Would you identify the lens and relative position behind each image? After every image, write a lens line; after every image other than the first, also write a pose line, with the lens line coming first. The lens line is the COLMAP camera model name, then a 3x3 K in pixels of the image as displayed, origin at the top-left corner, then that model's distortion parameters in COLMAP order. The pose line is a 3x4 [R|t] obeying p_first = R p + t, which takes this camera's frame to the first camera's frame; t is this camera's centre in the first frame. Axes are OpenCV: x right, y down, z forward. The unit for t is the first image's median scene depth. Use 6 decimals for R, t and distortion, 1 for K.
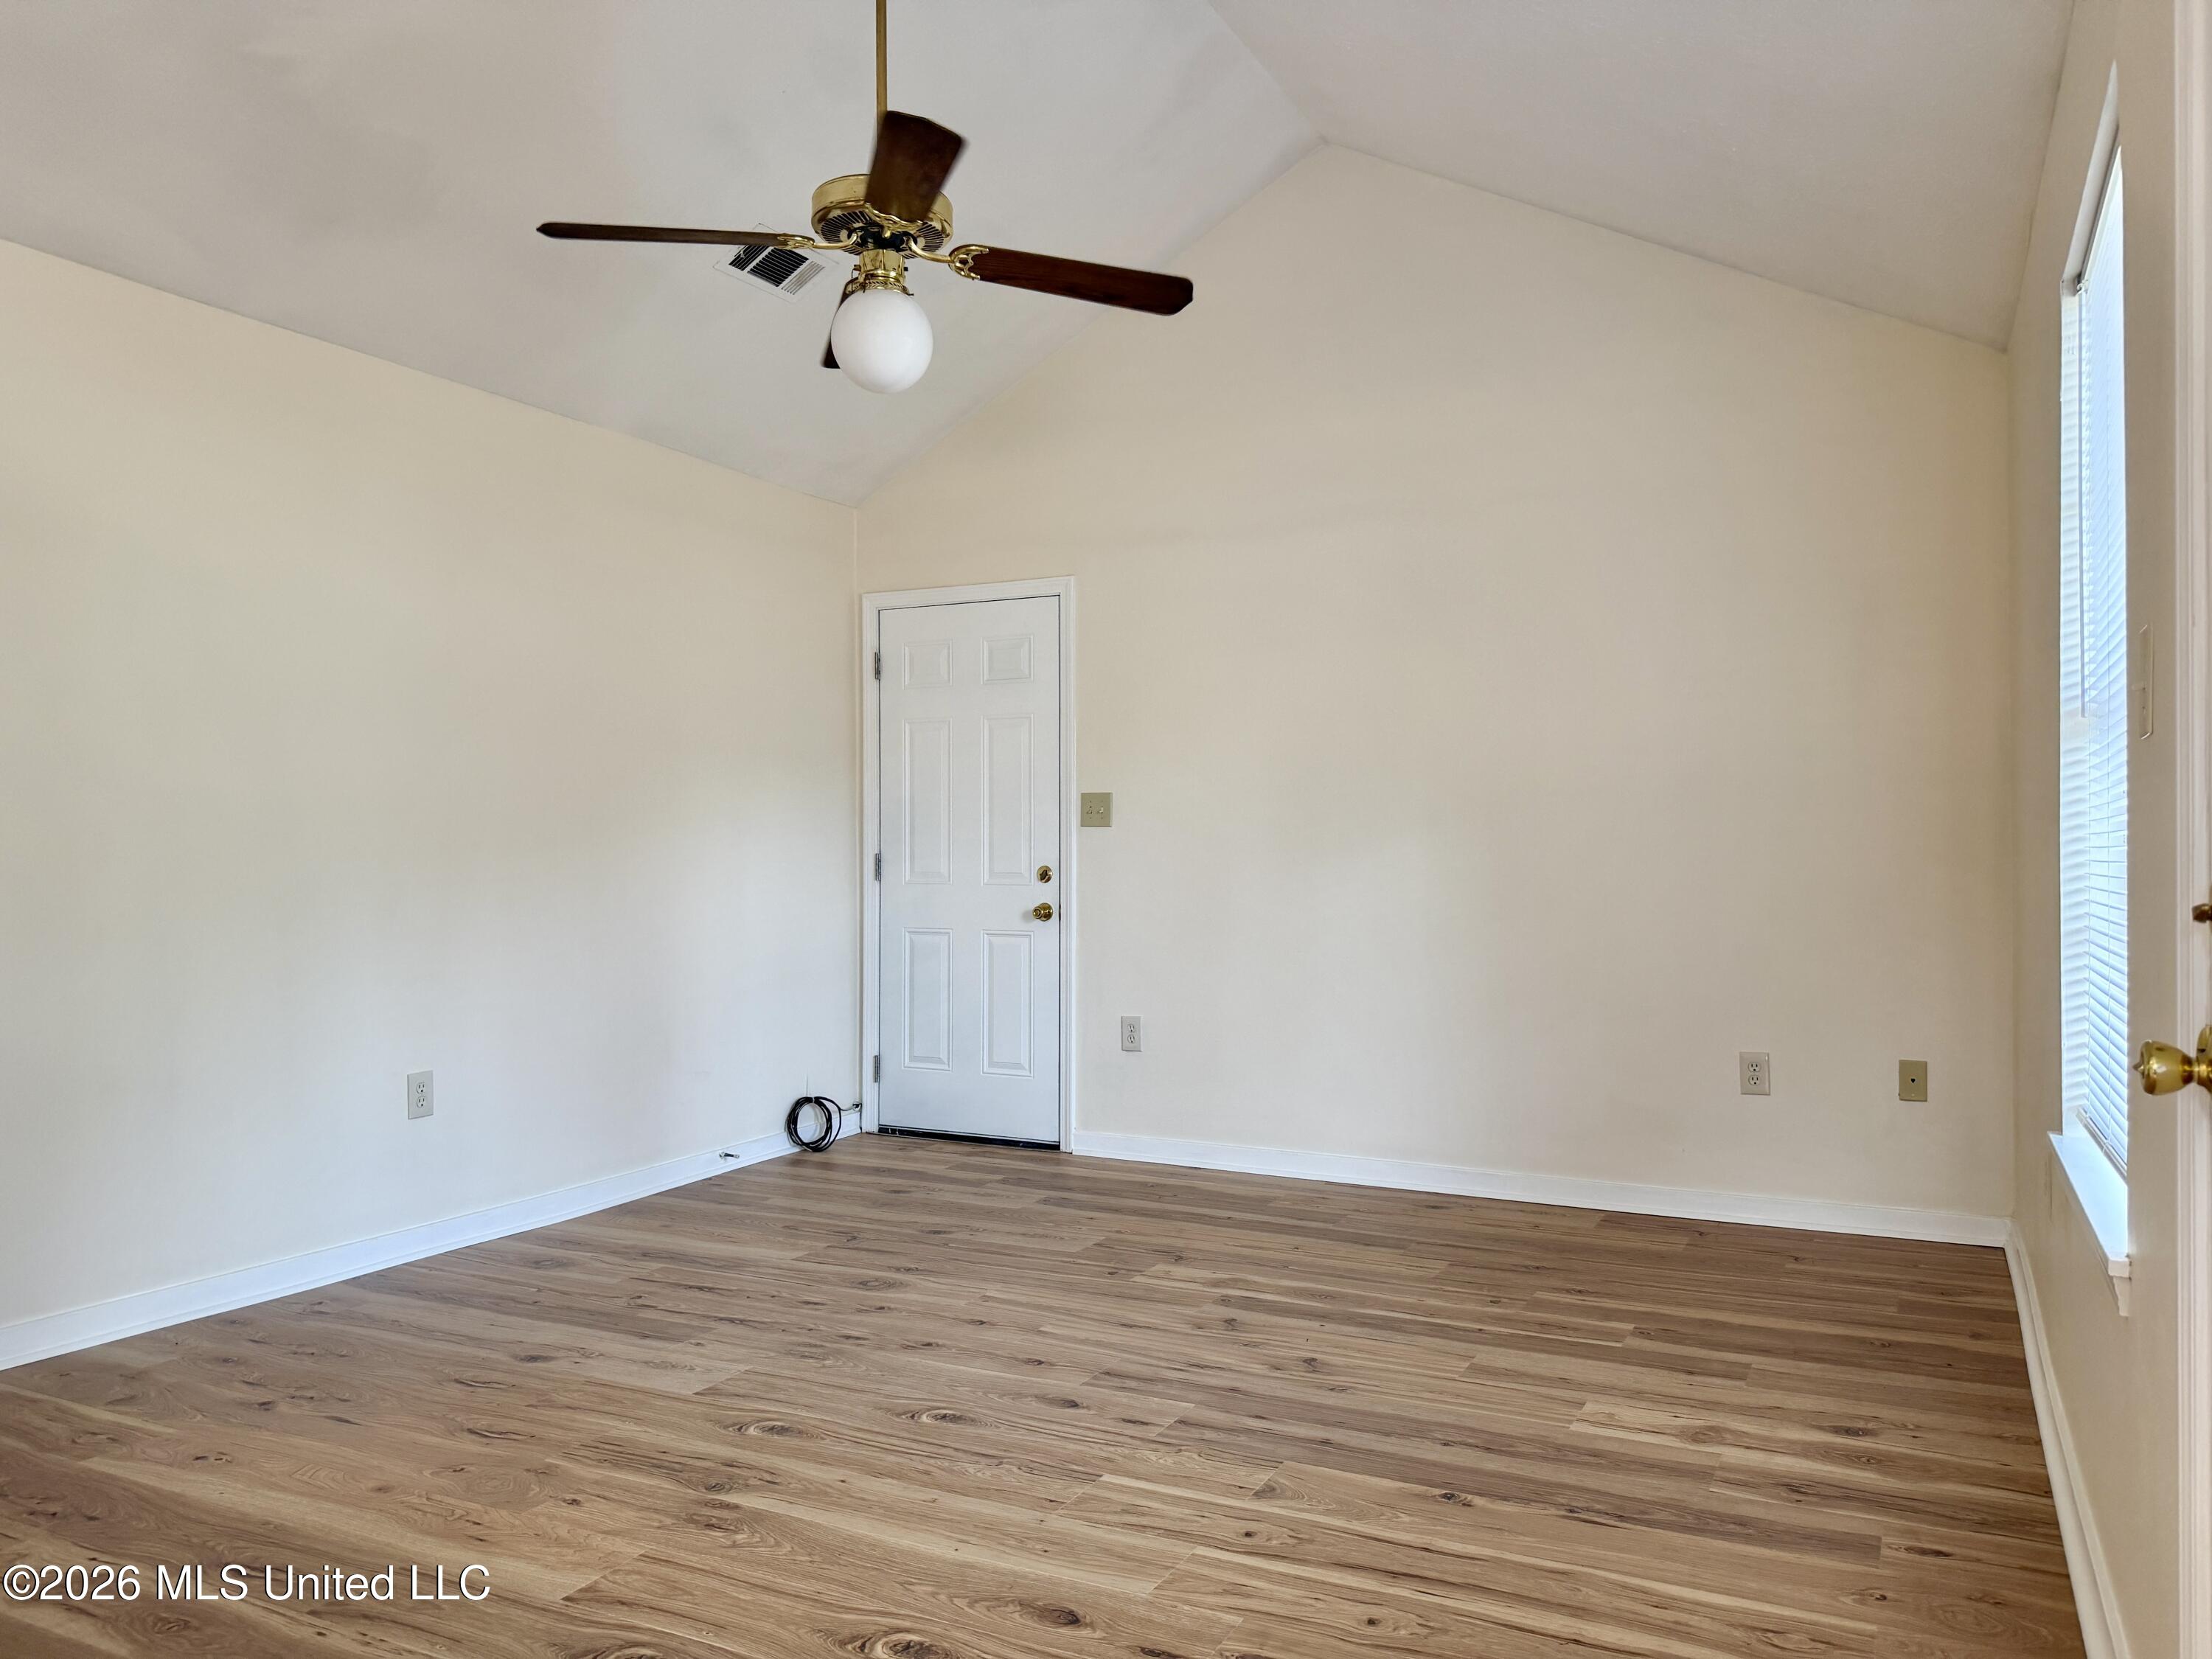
lens RADIAL K [[1548.1, 0, 1100.1], [0, 1548.1, 828.8], [0, 0, 1]] dist [0.038462, -0.046734]
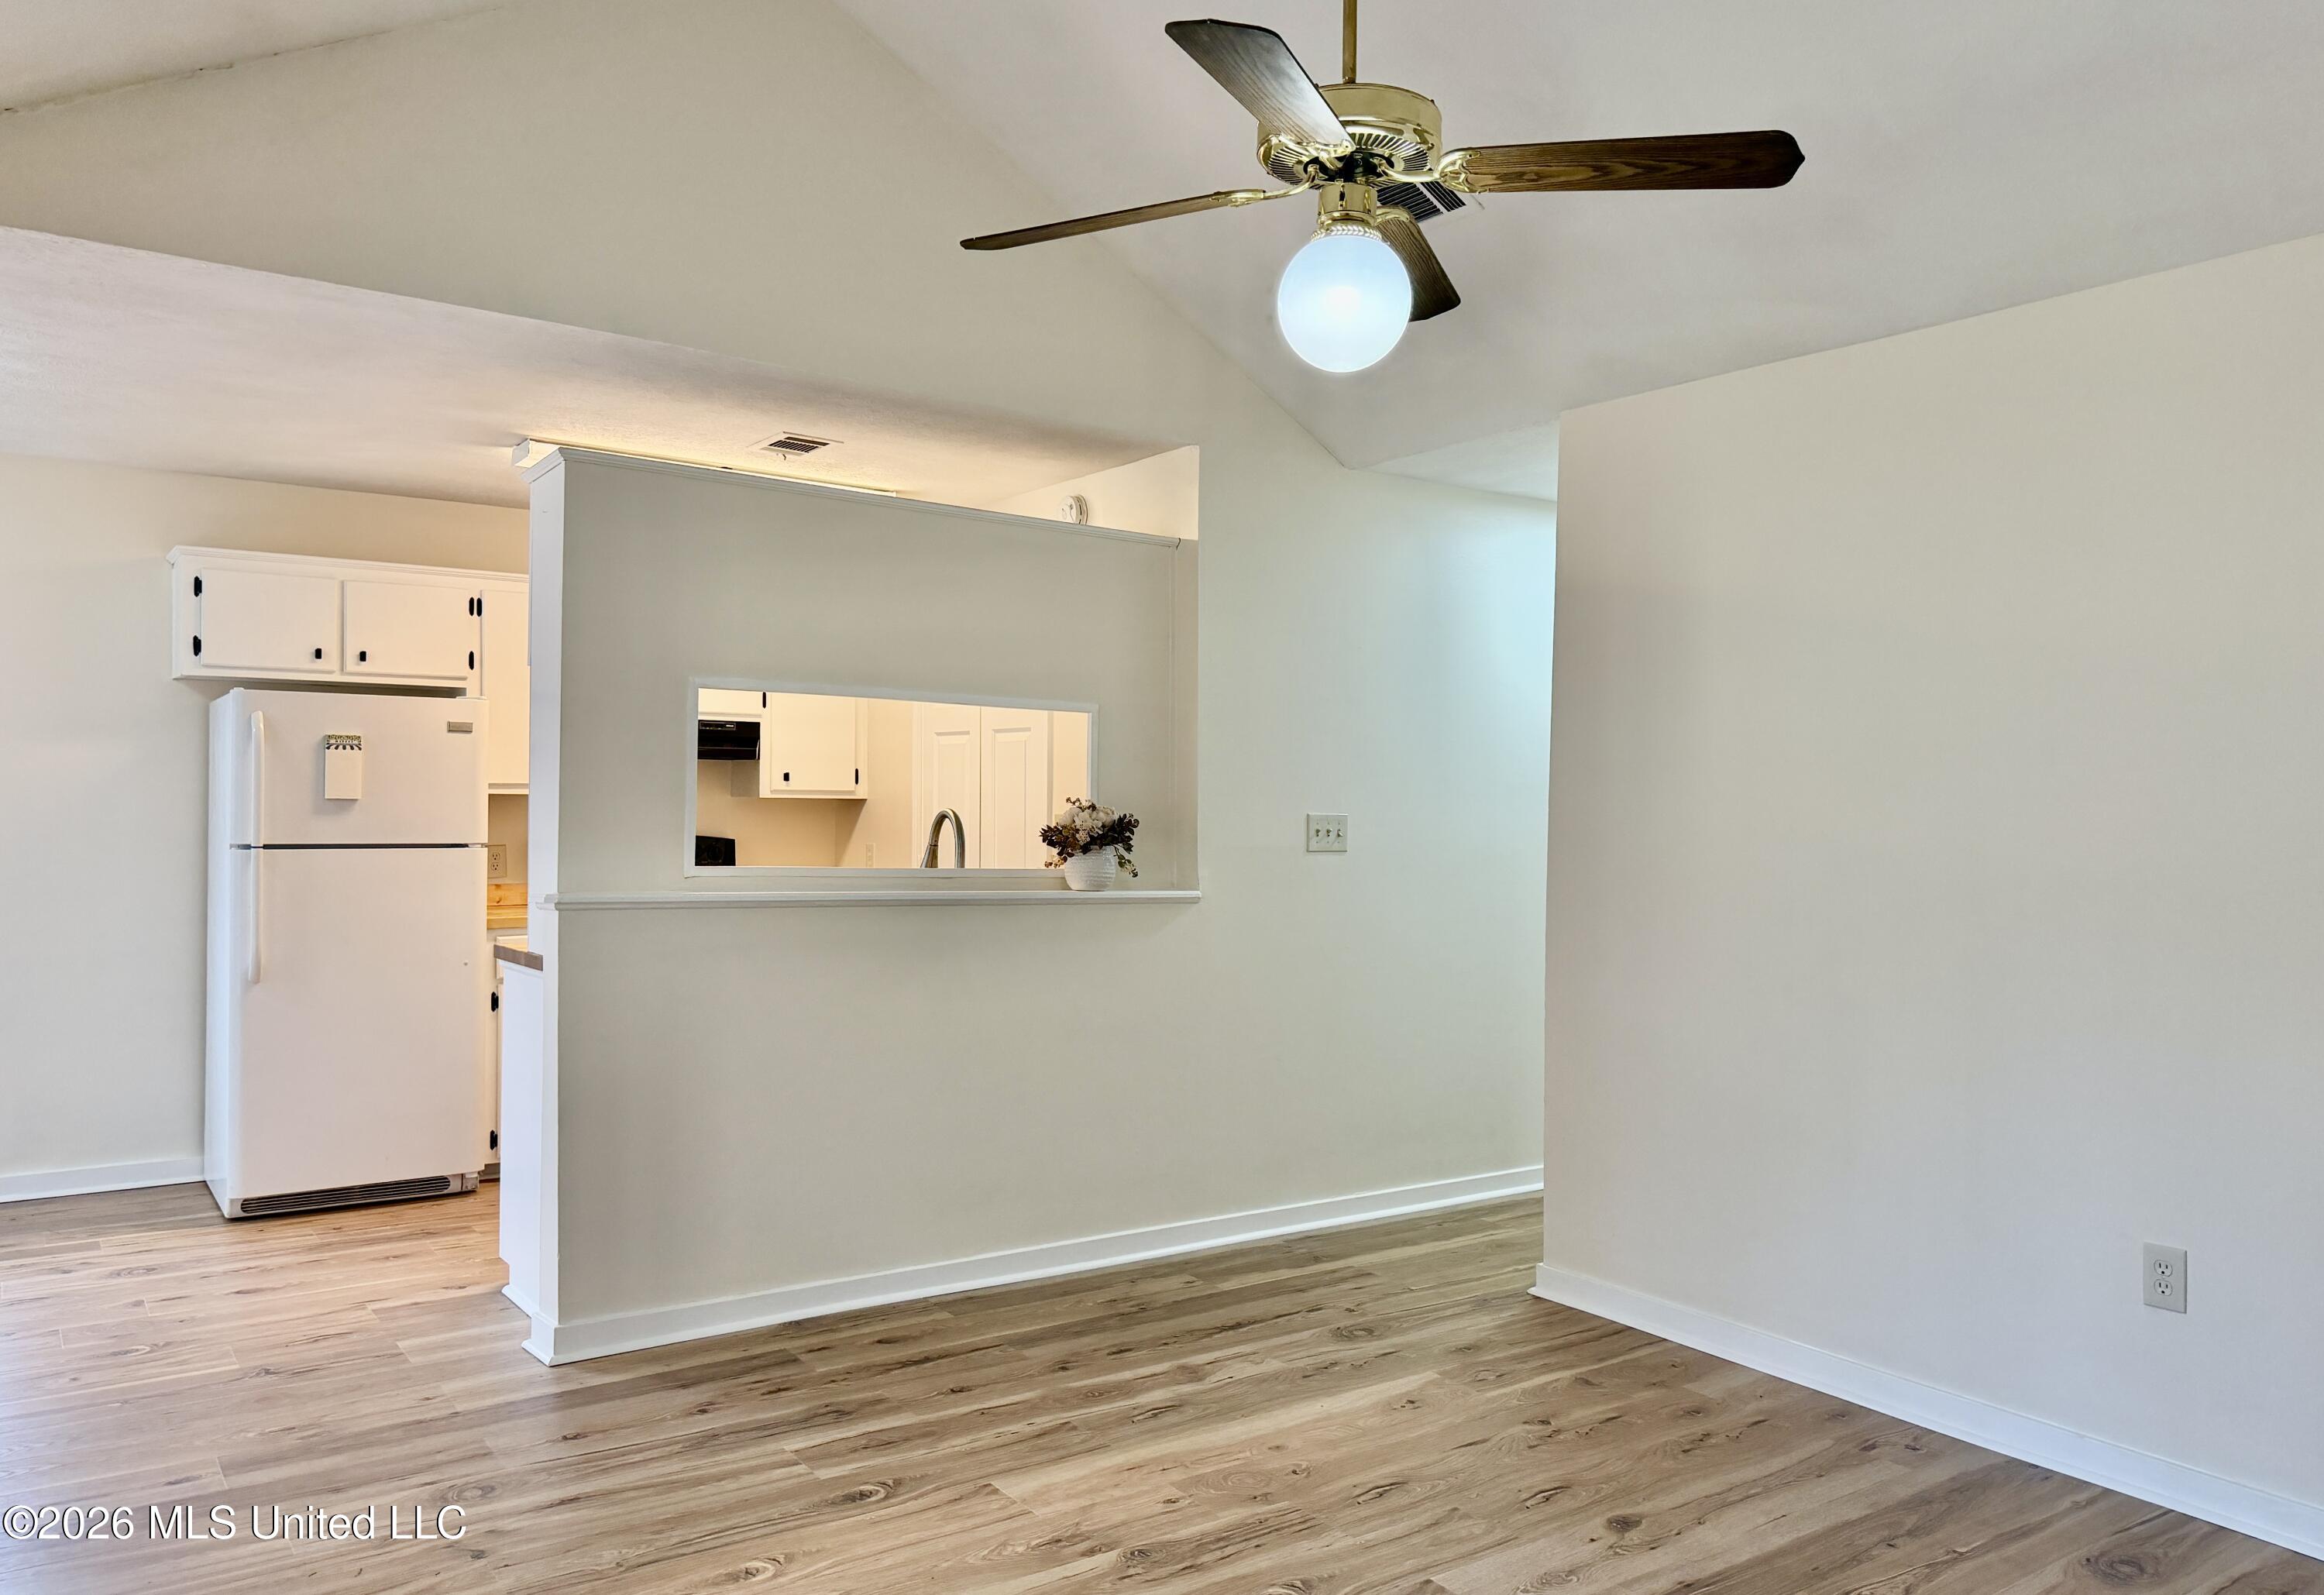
lens RADIAL K [[1645.6, 0, 1171.2], [0, 1645.6, 801.9], [0, 0, 1]] dist [0.054328, -0.064815]
pose [[-0.449107, 0.001096, -0.893478, 0.633666], [0.002749, 0.999996, -0.000155, -0.069237], [0.893474, -0.002526, -0.449108, 1.306614]]
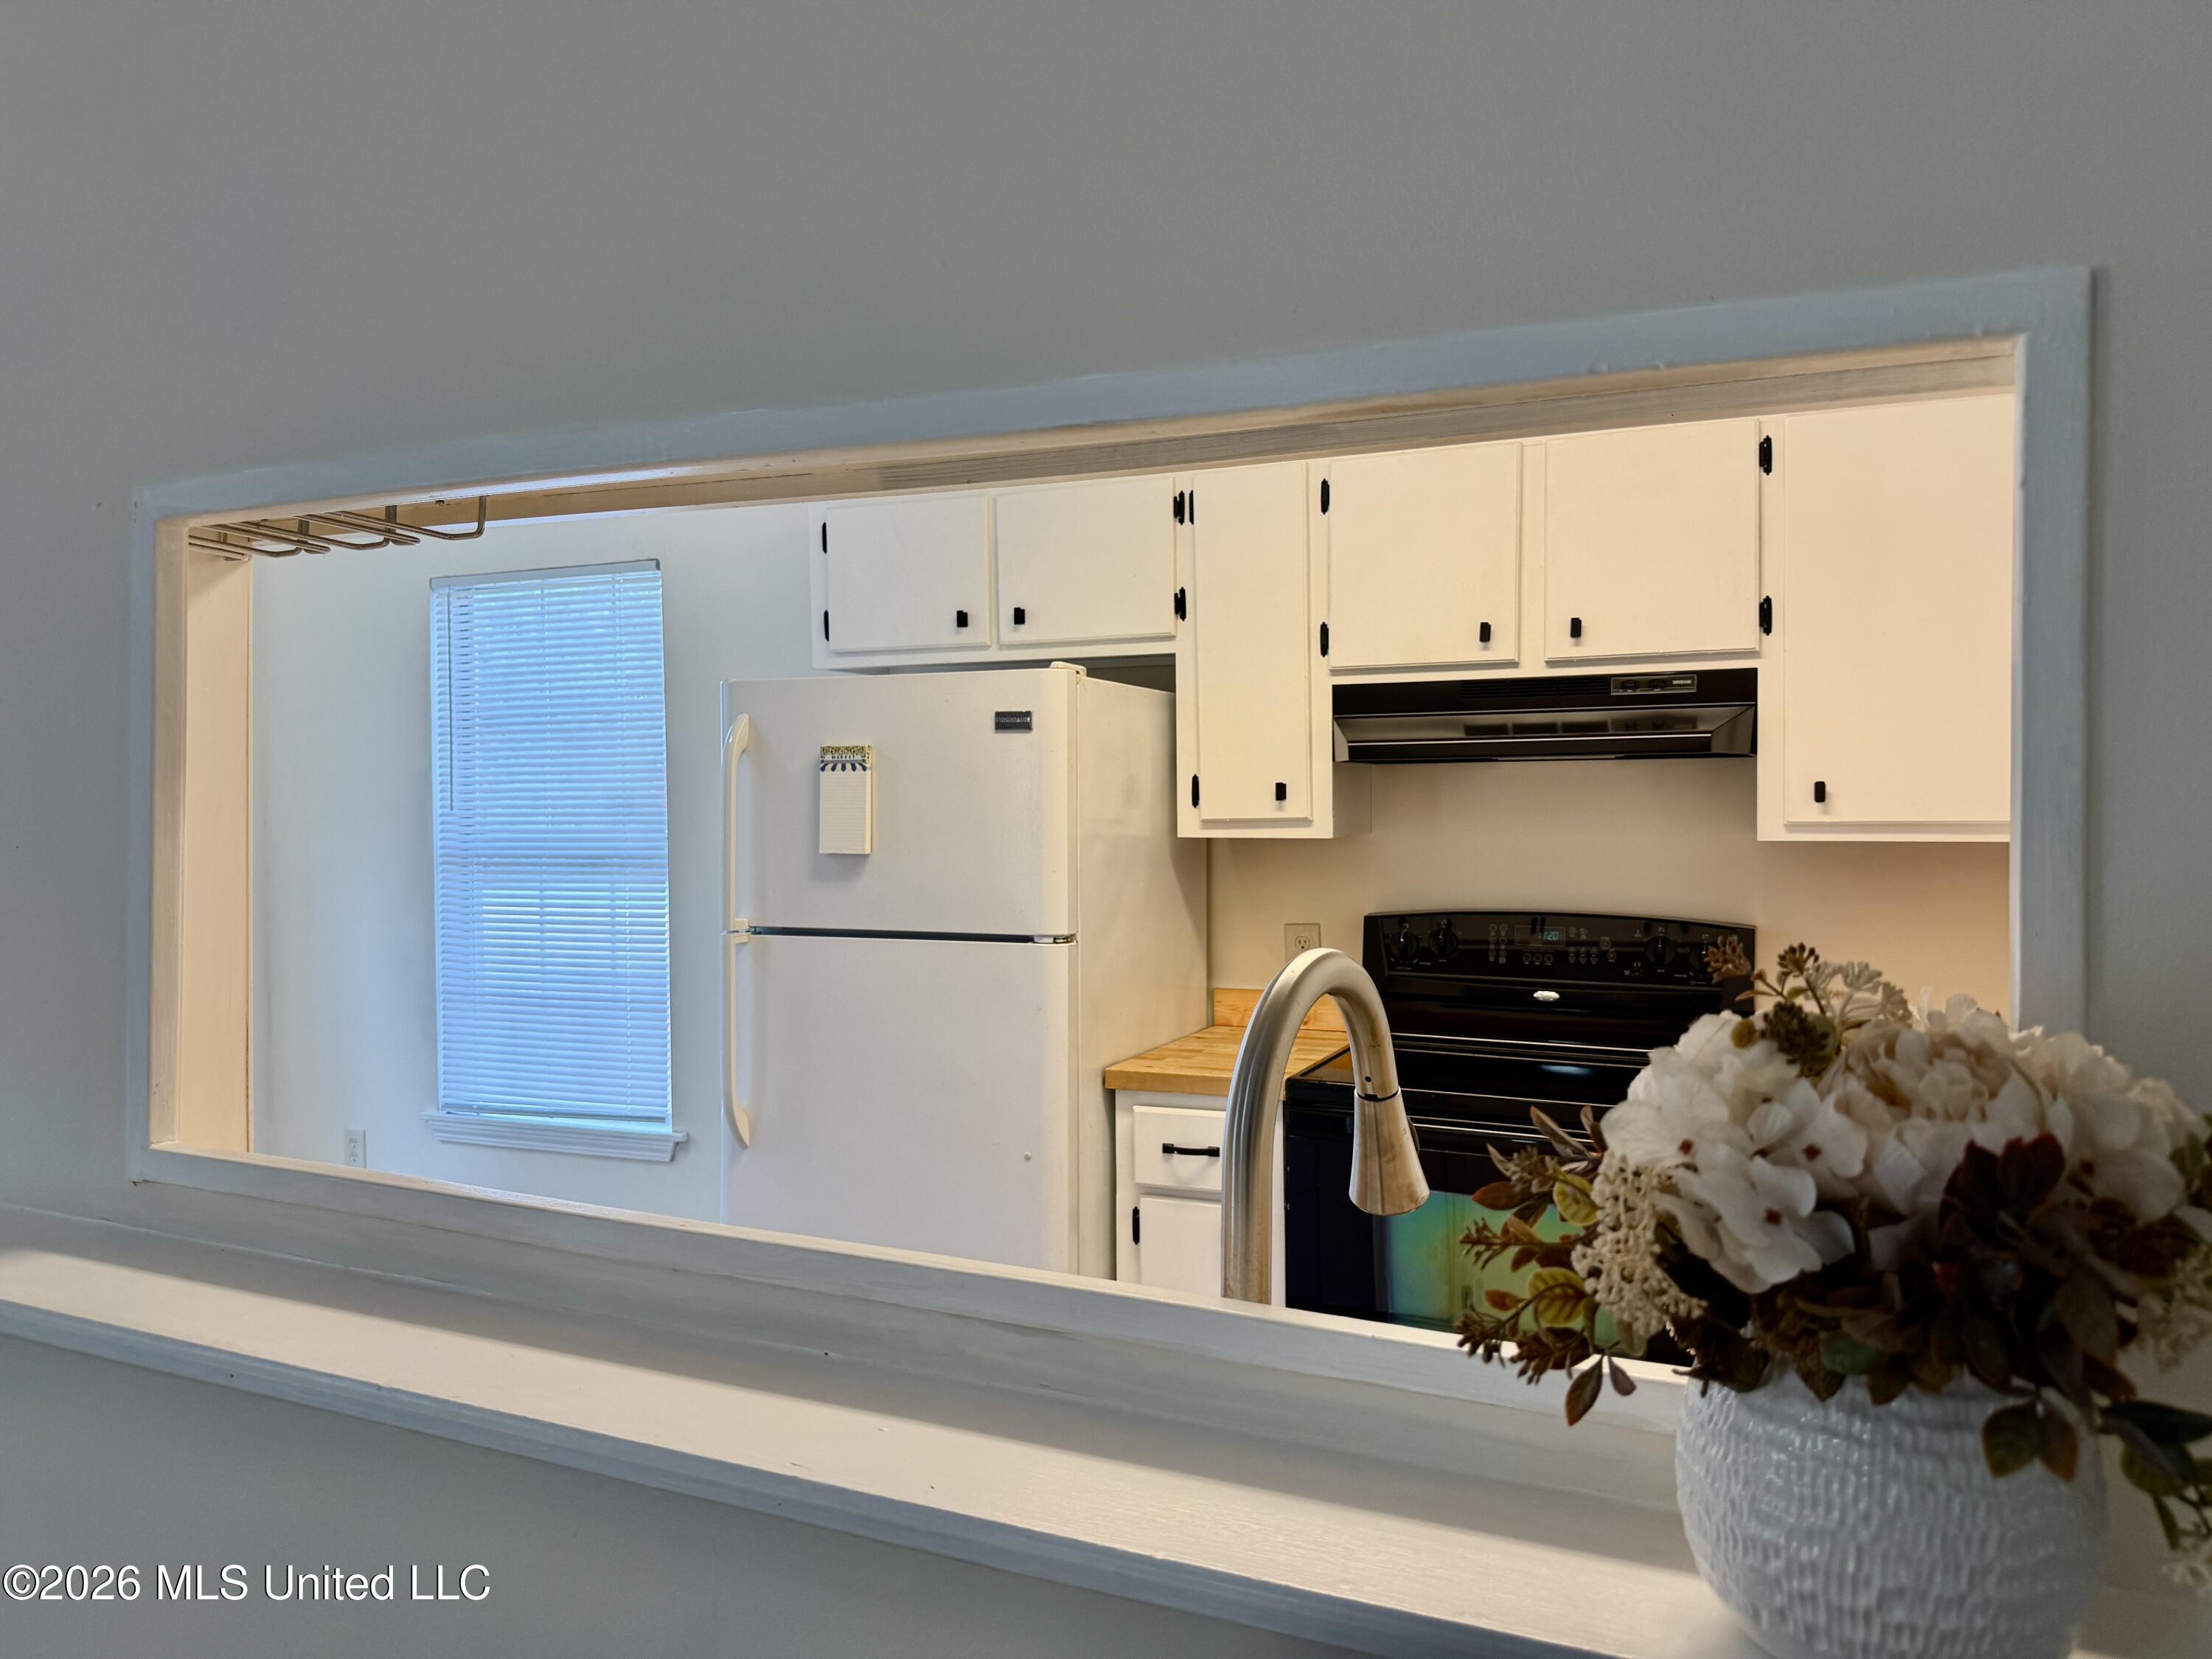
lens RADIAL K [[1548.1, 0, 1109.3], [0, 1548.1, 825.6], [0, 0, 1]] dist [0.038462, -0.046734]
pose [[-0.997289, 0.013620, -0.072308, -0.599989], [0.013596, 0.999907, 0.000825, -0.091002], [0.072313, -0.000161, -0.997382, 0.730723]]
